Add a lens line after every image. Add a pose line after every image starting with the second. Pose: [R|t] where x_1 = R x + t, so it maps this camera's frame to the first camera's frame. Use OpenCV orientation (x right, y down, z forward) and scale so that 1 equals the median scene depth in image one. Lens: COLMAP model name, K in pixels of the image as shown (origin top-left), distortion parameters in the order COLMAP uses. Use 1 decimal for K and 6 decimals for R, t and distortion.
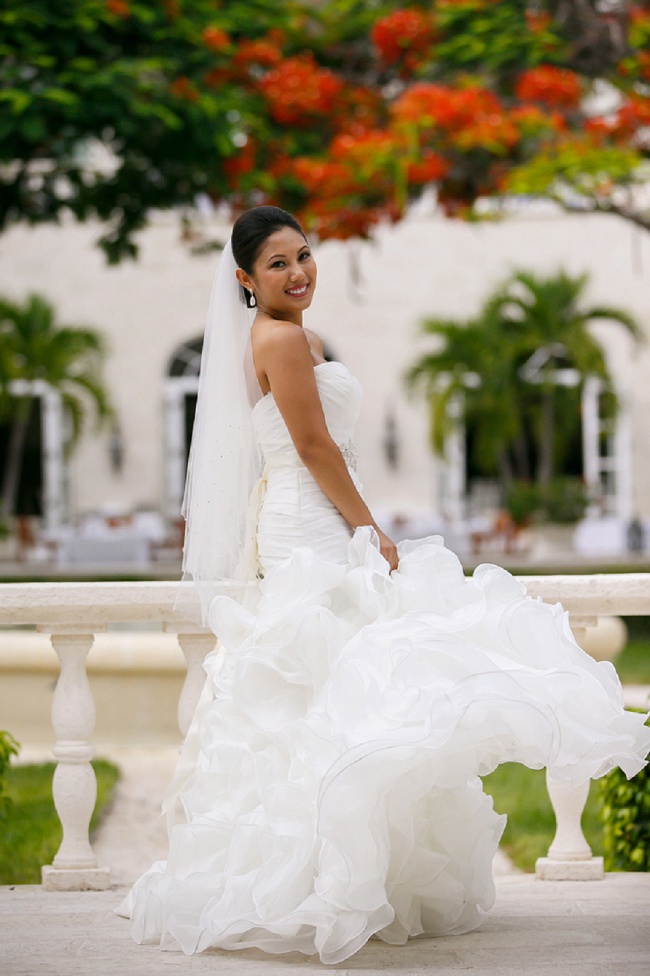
lens RADIAL K [[4435.7, 0, 332.2], [0, 4435.7, 483.9], [0, 0, 1]] dist [0.037968, 0.000000]
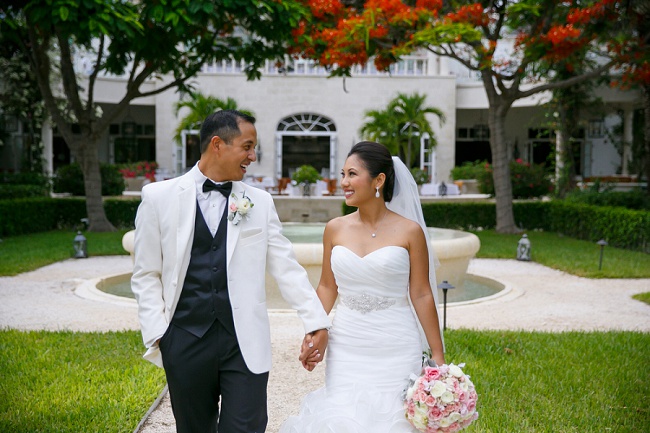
lens RADIAL K [[945.2, 0, 319.4], [0, 945.2, 227.6], [0, 0, 1]] dist [0.213476, 0.000000]
pose [[0.999575, 0.026908, -0.011208, -0.000925], [-0.026195, 0.997883, 0.059520, 0.002077], [0.012785, -0.059201, 0.998164, 0.392969]]
